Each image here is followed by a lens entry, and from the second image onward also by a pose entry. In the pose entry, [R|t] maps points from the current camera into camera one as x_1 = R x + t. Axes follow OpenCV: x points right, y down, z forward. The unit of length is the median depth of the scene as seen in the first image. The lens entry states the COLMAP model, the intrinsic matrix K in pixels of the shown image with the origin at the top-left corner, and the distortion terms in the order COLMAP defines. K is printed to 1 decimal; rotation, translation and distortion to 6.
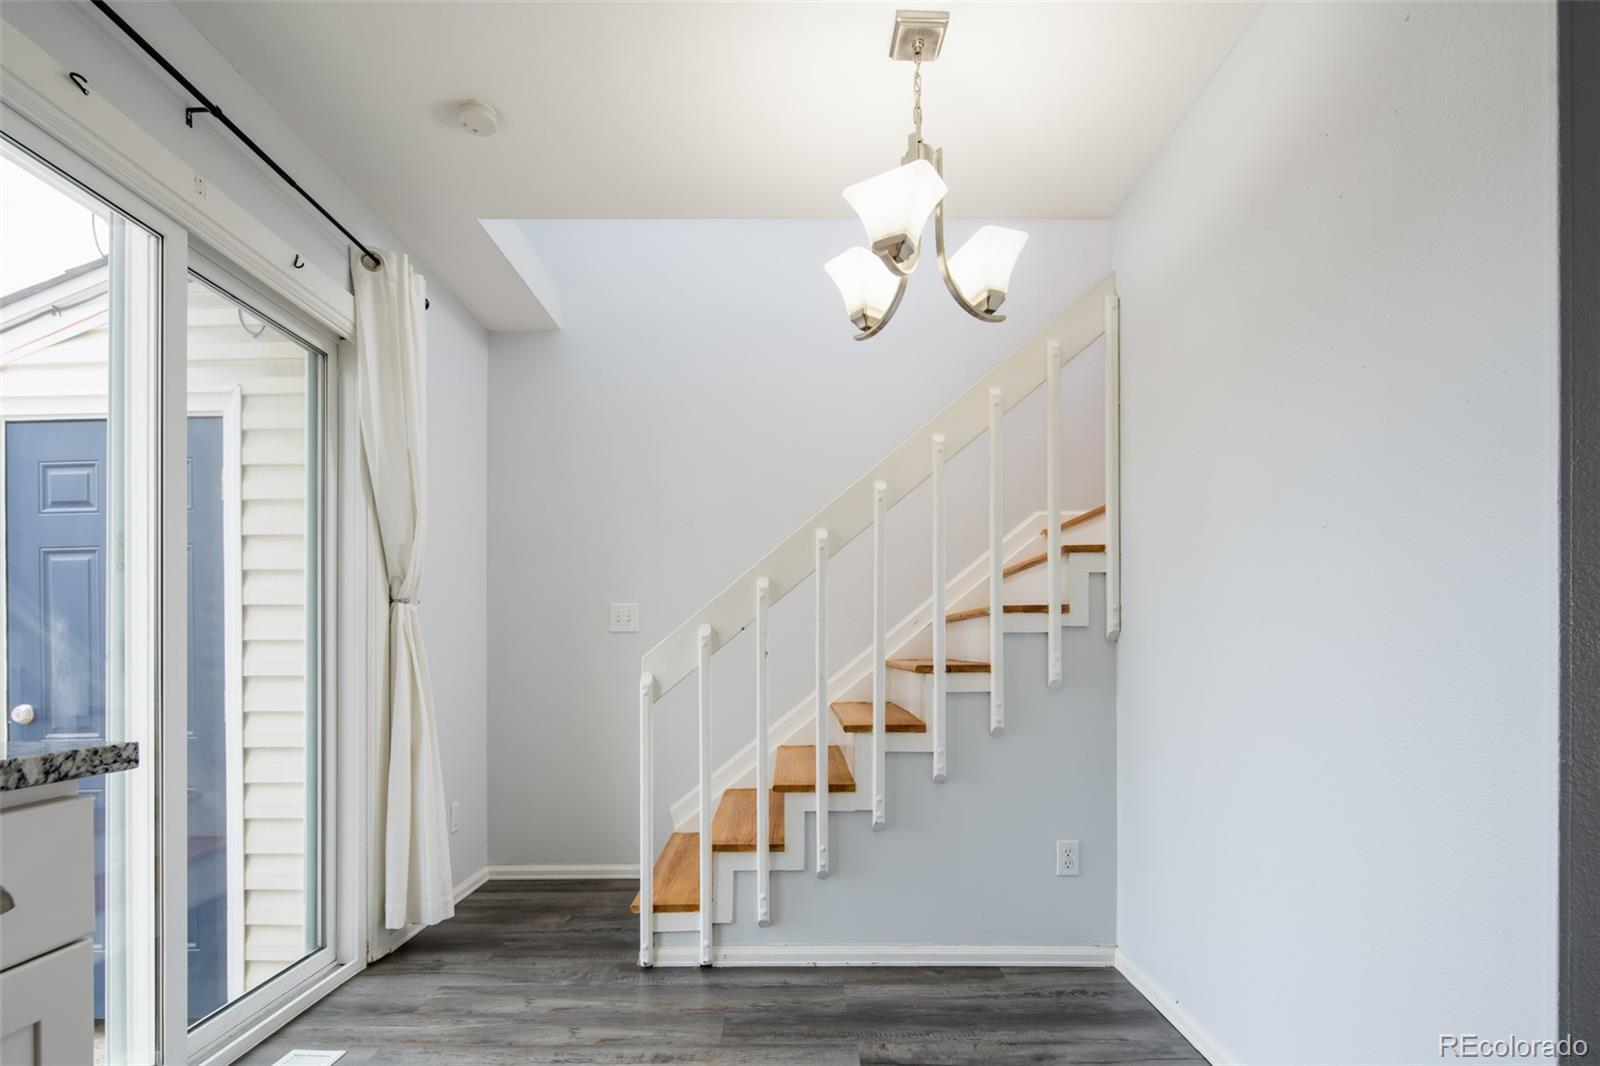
lens RADIAL K [[785.4, 0, 793.9], [0, 785.4, 670.7], [0, 0, 1]] dist [0.014943, -0.009814]
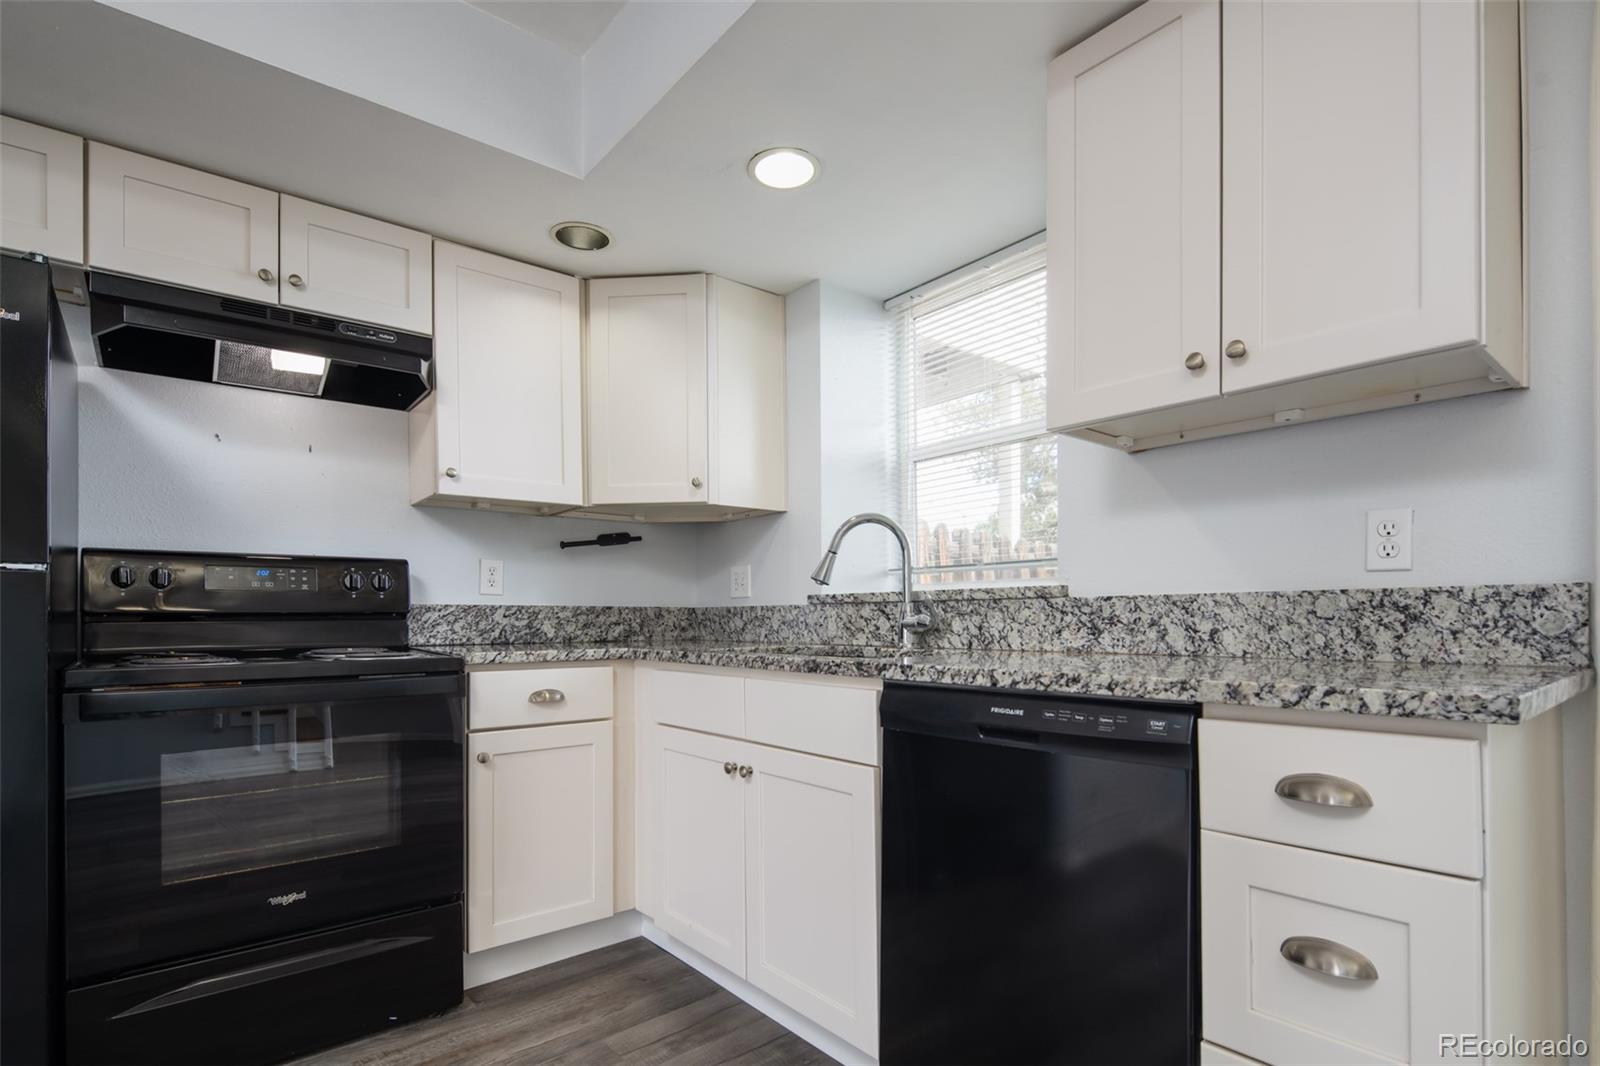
lens RADIAL K [[785.4, 0, 793.0], [0, 785.4, 612.5], [0, 0, 1]] dist [0.014943, -0.009814]
pose [[-0.768298, 0.010796, -0.640001, 0.149812], [0.000266, 0.999863, 0.016547, -0.009234], [0.640092, 0.012543, -0.768196, 0.410215]]
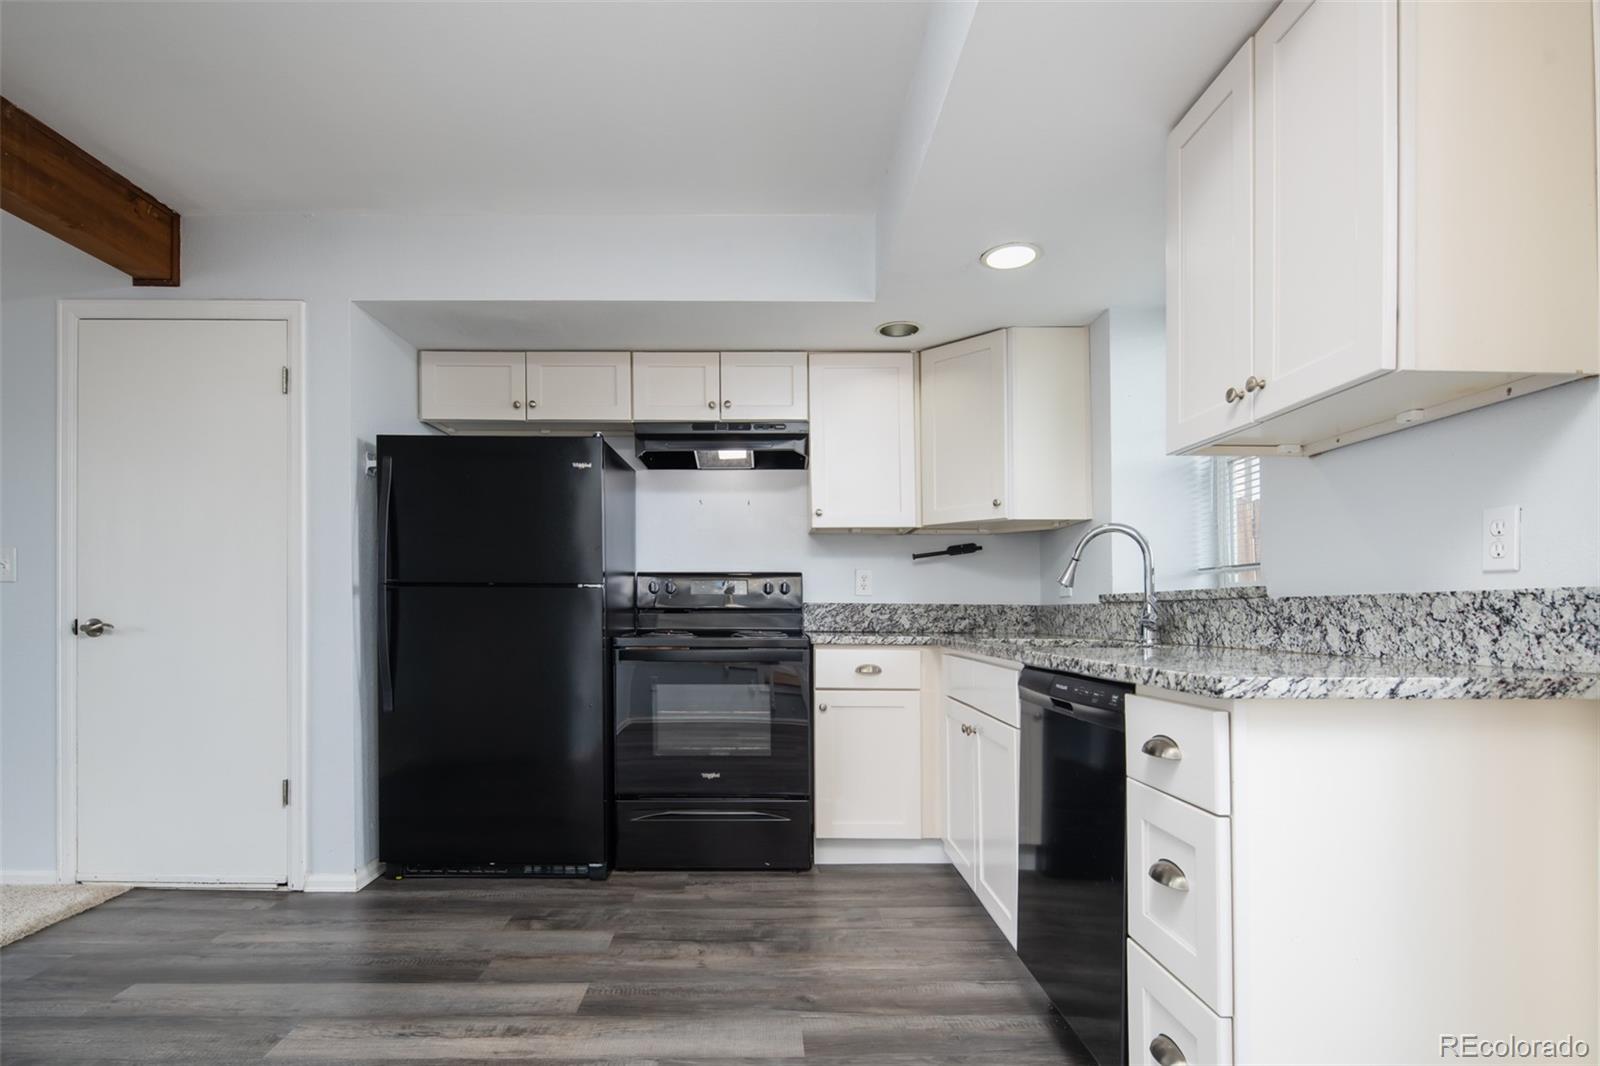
lens RADIAL K [[785.4, 0, 771.8], [0, 785.4, 619.4], [0, 0, 1]] dist [0.014943, -0.009814]
pose [[-0.999870, 0.006639, -0.014669, -0.035212], [0.006202, 0.999542, 0.029625, -0.016191], [0.014859, 0.029530, -0.999453, 0.789851]]
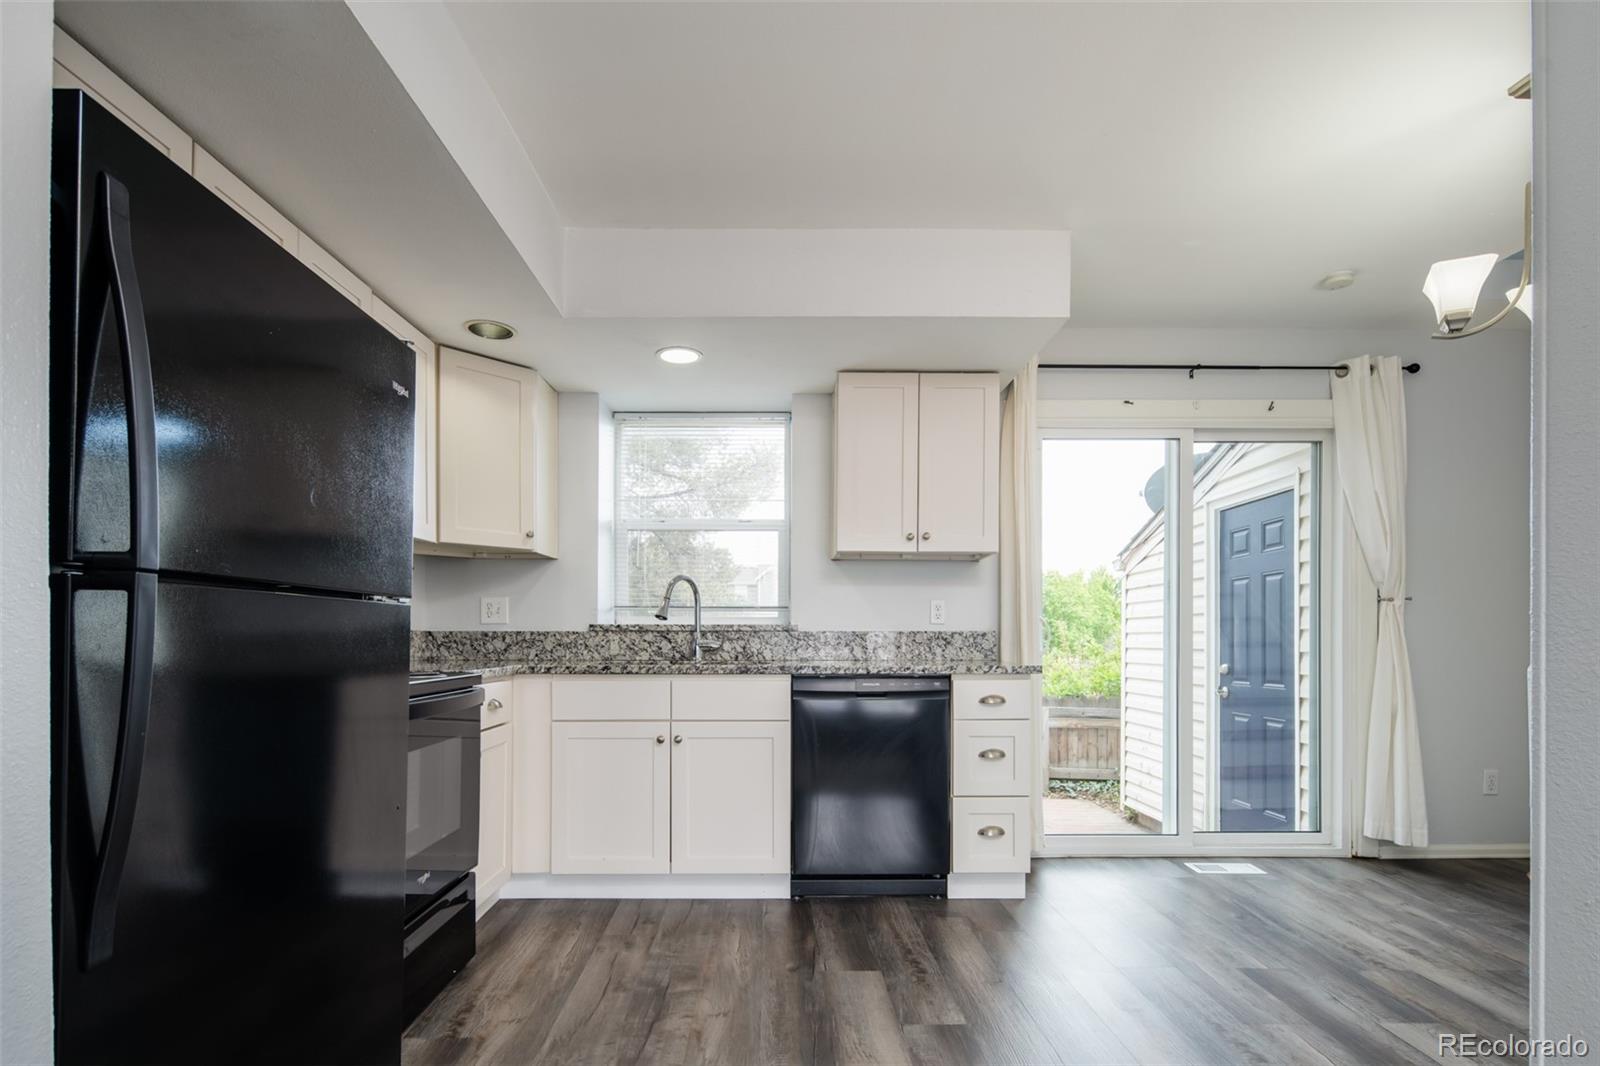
lens RADIAL K [[785.4, 0, 778.7], [0, 785.4, 632.1], [0, 0, 1]] dist [0.014943, -0.009814]
pose [[0.003777, 0.005198, -0.999979, 0.894936], [-0.022993, 0.999723, 0.005109, -0.016154], [0.999728, 0.022973, 0.003896, -0.053028]]
